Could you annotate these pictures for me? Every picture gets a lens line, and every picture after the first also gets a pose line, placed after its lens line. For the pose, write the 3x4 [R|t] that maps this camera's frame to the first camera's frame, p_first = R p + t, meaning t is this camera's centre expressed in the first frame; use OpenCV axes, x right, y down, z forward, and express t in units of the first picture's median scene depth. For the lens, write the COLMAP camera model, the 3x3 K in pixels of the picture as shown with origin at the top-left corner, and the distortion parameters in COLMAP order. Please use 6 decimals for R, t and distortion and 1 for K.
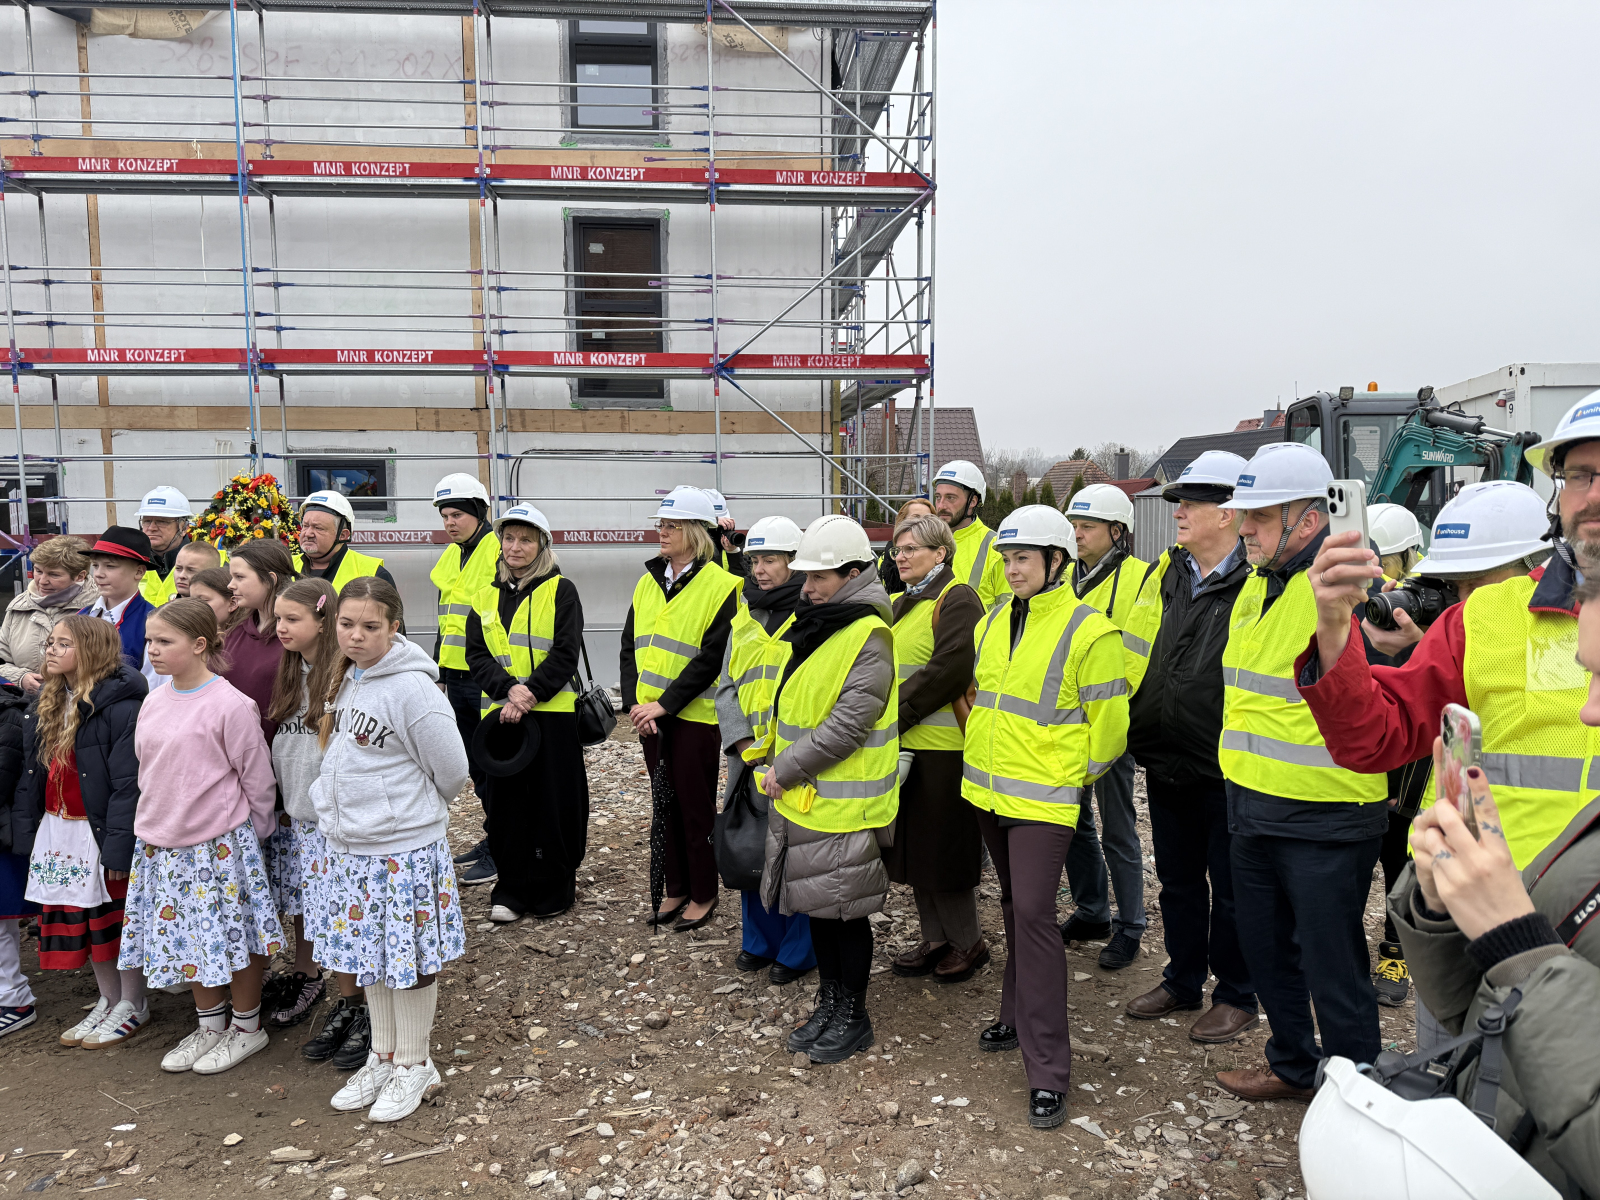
lens RADIAL K [[1091.7, 0, 827.4], [0, 1091.7, 611.6], [0, 0, 1]] dist [0.024521, -0.039215]
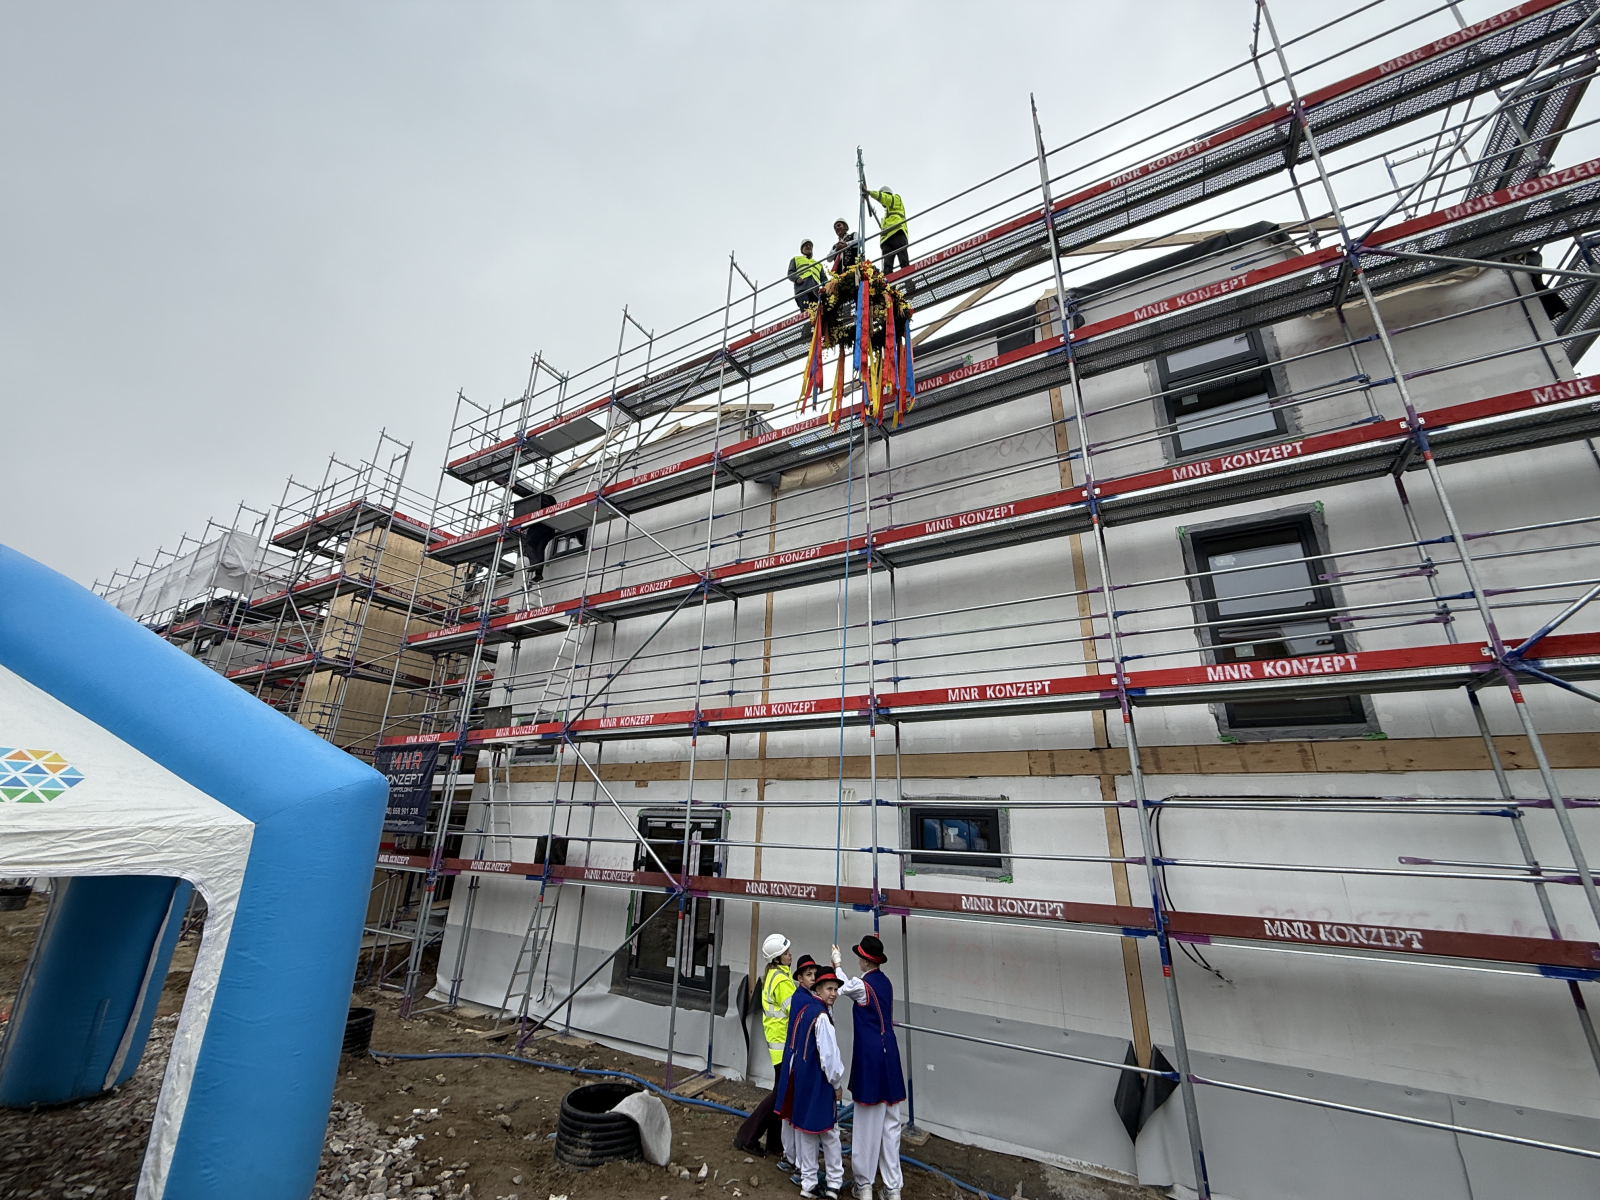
lens RADIAL K [[641.3, 0, 787.5], [0, 641.3, 601.7], [0, 0, 1]] dist [-0.017632, 0.006279]
pose [[0.795877, -0.177751, -0.578779, -0.583454], [-0.095157, 0.907332, -0.409504, -0.171477], [0.597934, 0.380990, 0.705210, 1.294360]]
